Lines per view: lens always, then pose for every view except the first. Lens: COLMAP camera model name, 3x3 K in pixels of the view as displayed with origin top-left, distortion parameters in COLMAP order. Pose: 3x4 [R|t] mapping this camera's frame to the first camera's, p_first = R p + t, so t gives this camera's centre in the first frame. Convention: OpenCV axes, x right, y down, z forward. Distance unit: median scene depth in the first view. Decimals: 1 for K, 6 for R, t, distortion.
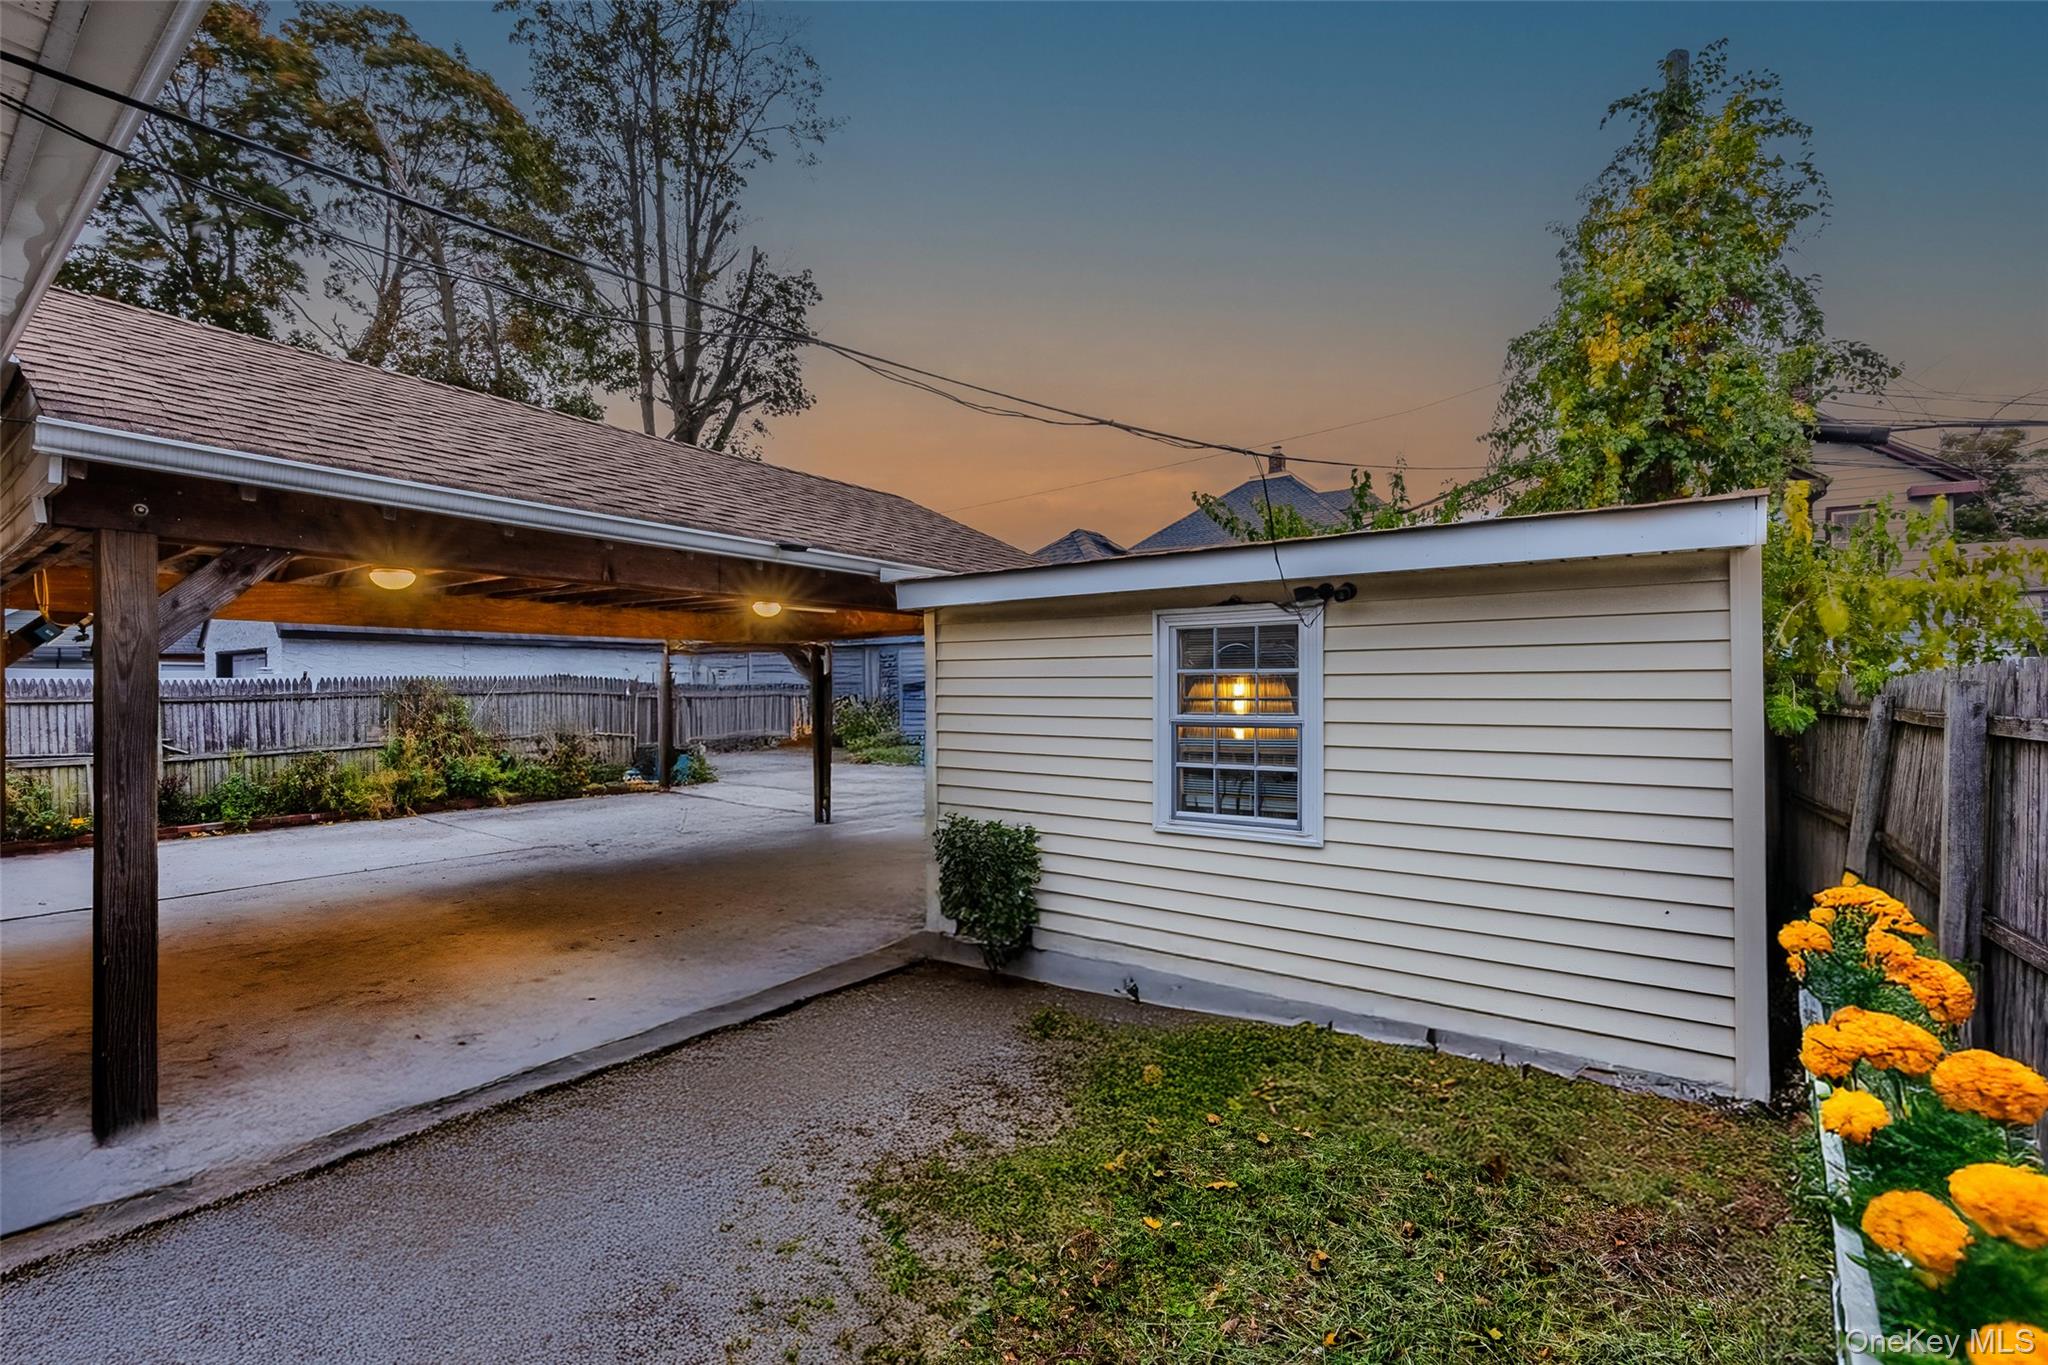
lens RADIAL K [[888.8, 0, 1032.9], [0, 888.8, 677.4], [0, 0, 1]] dist [-0.020210, -0.000013]
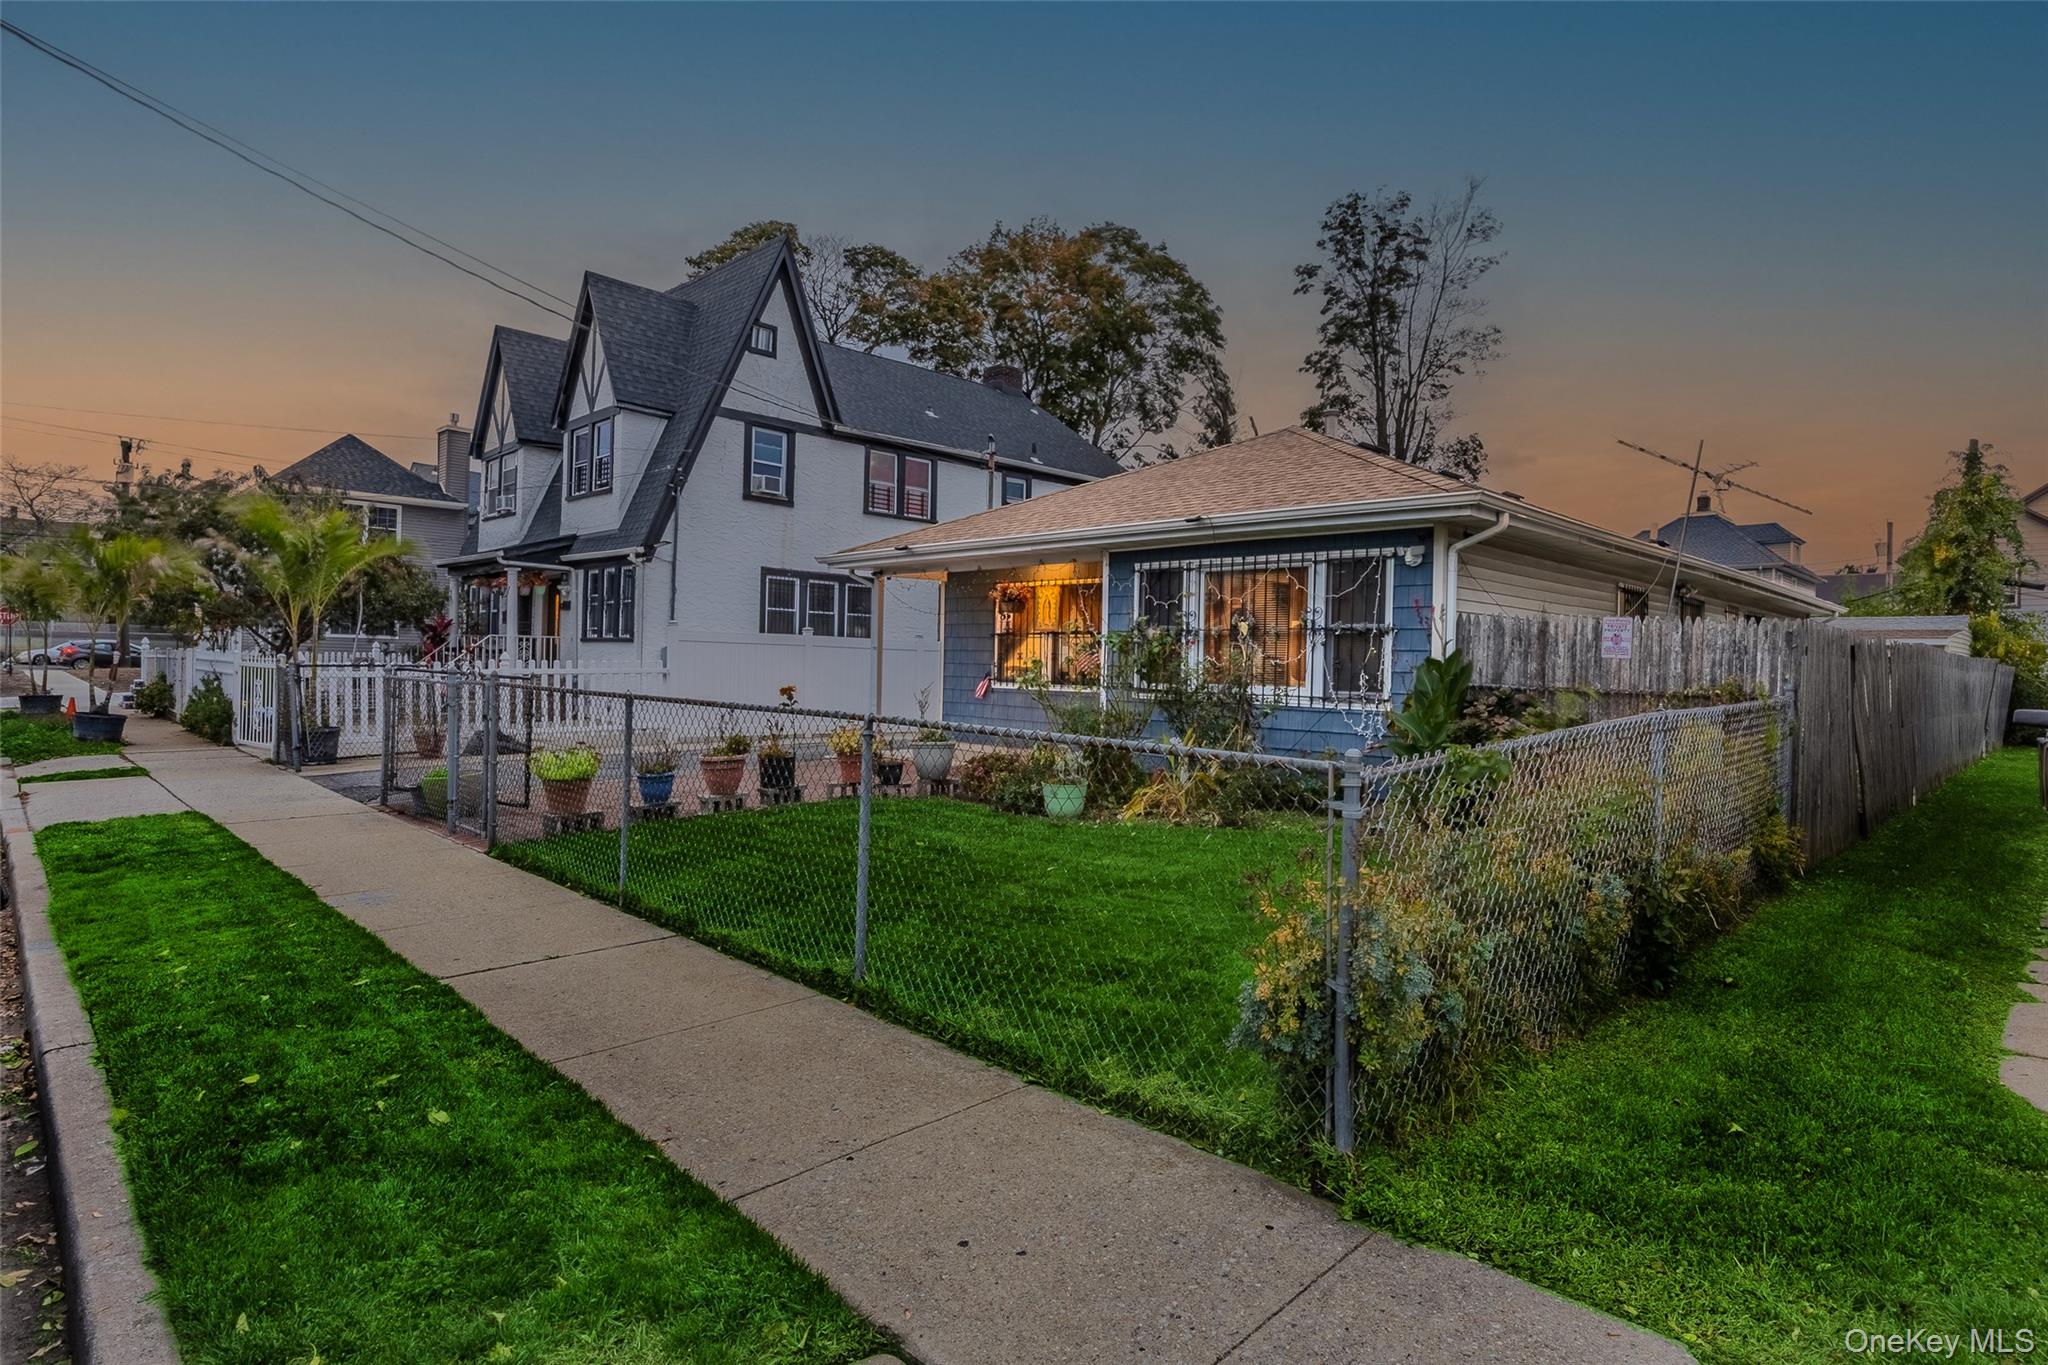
lens RADIAL K [[1090.3, 0, 1024.0], [0, 1090.3, 682.5], [0, 0, 1]] dist [-0.041625, -0.000648]
pose [[0.983731, 0.023817, -0.178062, -1.553479], [-0.018858, 0.999387, 0.029492, -0.008131], [0.178655, -0.025654, 0.983577, -2.734704]]
